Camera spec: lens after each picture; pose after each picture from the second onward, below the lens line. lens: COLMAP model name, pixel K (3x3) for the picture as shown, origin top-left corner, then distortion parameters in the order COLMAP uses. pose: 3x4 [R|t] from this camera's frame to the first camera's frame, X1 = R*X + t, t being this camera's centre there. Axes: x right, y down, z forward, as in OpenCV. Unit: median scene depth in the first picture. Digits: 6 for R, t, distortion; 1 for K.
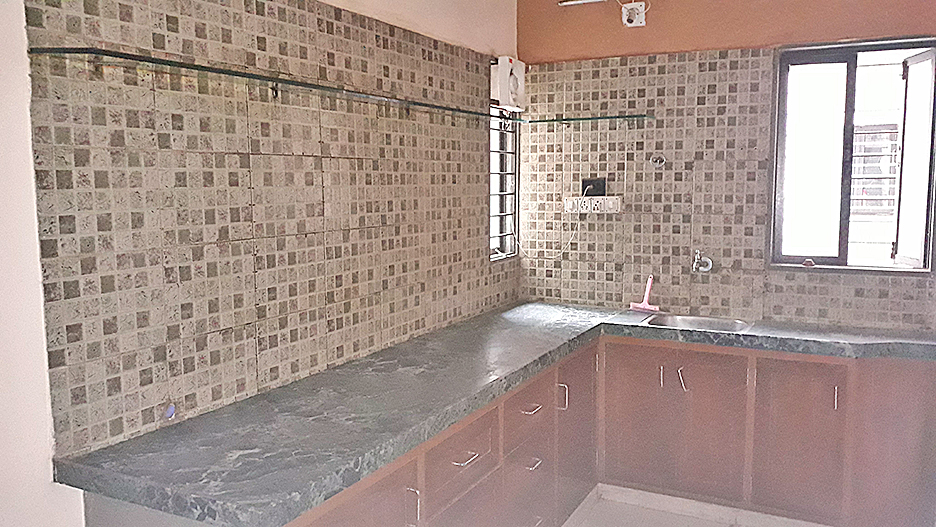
lens RADIAL K [[748.7, 0, 468.0], [0, 748.7, 263.5], [0, 0, 1]] dist [0.103495, -0.239127]
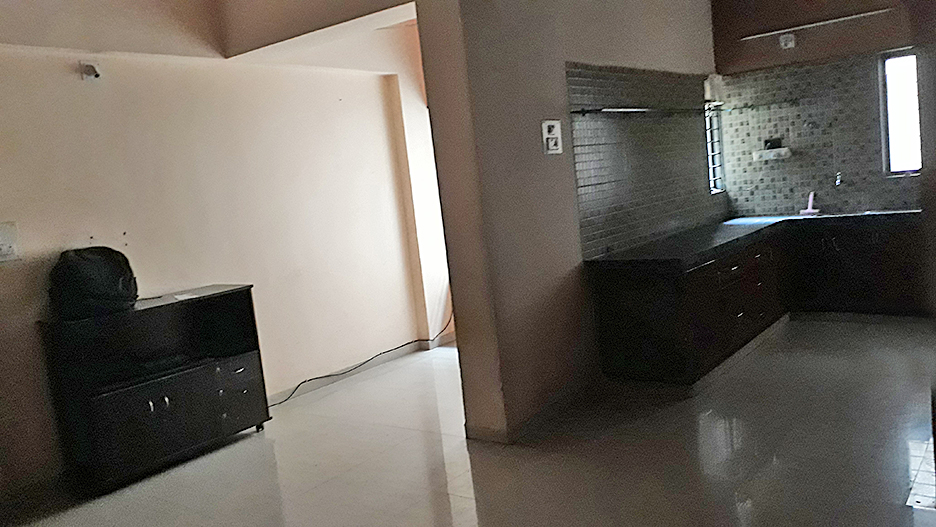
lens RADIAL K [[751.1, 0, 468.0], [0, 751.1, 263.5], [0, 0, 1]] dist [-0.030095, 0.001698]
pose [[0.980218, -0.085268, -0.178612, -0.226743], [0.087180, 0.996188, 0.002867, 0.102446], [0.177687, -0.018382, 0.983915, -0.781383]]
